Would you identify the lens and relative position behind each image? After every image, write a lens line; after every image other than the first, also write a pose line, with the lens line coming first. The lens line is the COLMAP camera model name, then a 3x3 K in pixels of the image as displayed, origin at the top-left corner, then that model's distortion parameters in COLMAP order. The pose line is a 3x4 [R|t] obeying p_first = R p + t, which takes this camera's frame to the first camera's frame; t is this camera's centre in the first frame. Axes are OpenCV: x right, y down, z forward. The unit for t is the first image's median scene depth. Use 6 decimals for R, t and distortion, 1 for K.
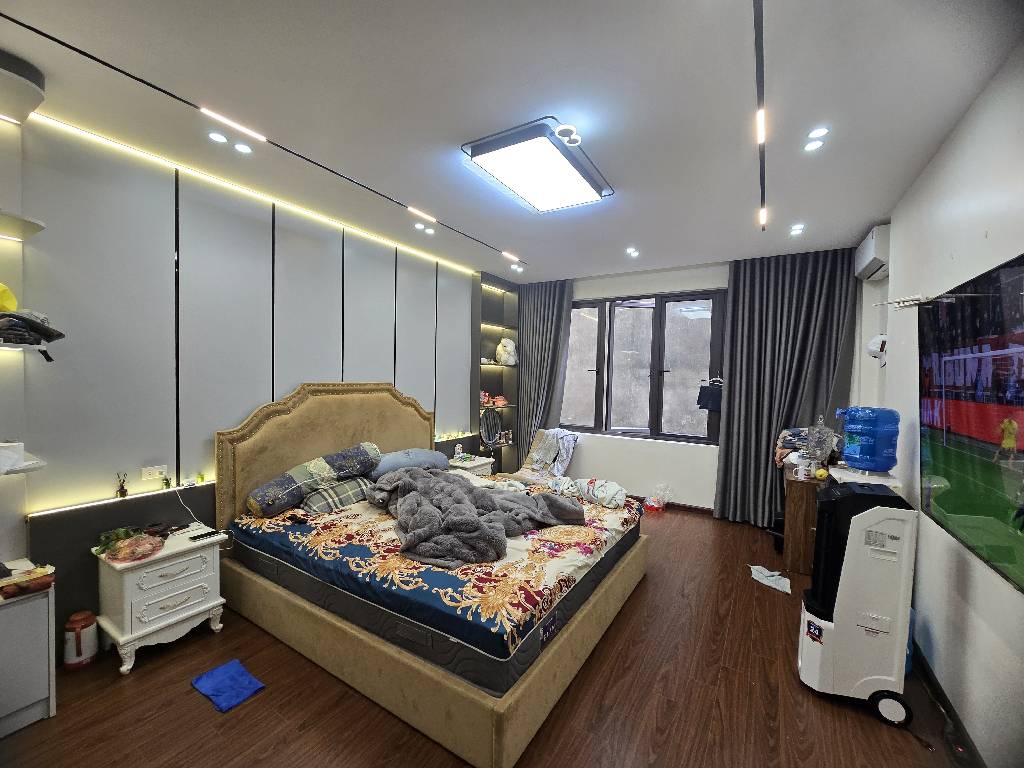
lens RADIAL K [[416.4, 0, 512.0], [0, 416.4, 384.0], [0, 0, 1]] dist [-0.010064, 0.000134]
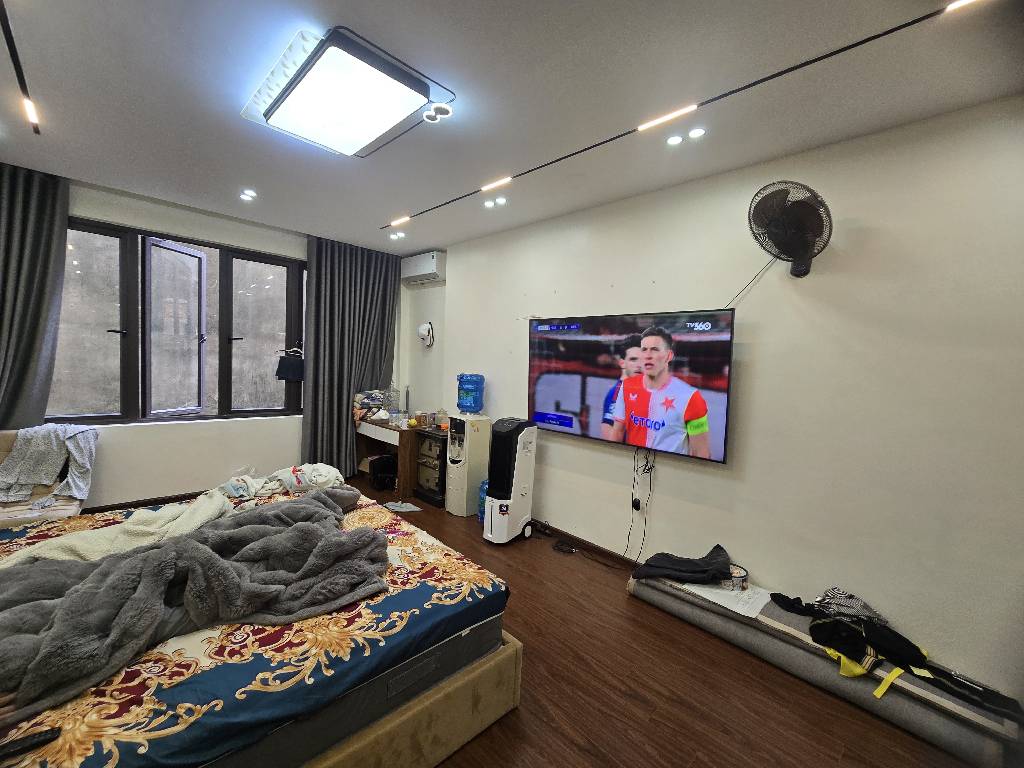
lens RADIAL K [[416.7, 0, 512.0], [0, 416.7, 384.0], [0, 0, 1]] dist [-0.000492, -0.000014]
pose [[0.236398, -0.058832, 0.969874, -0.387720], [-0.023604, 0.997523, 0.066262, -0.008906], [-0.971370, -0.038557, 0.234424, 0.263098]]
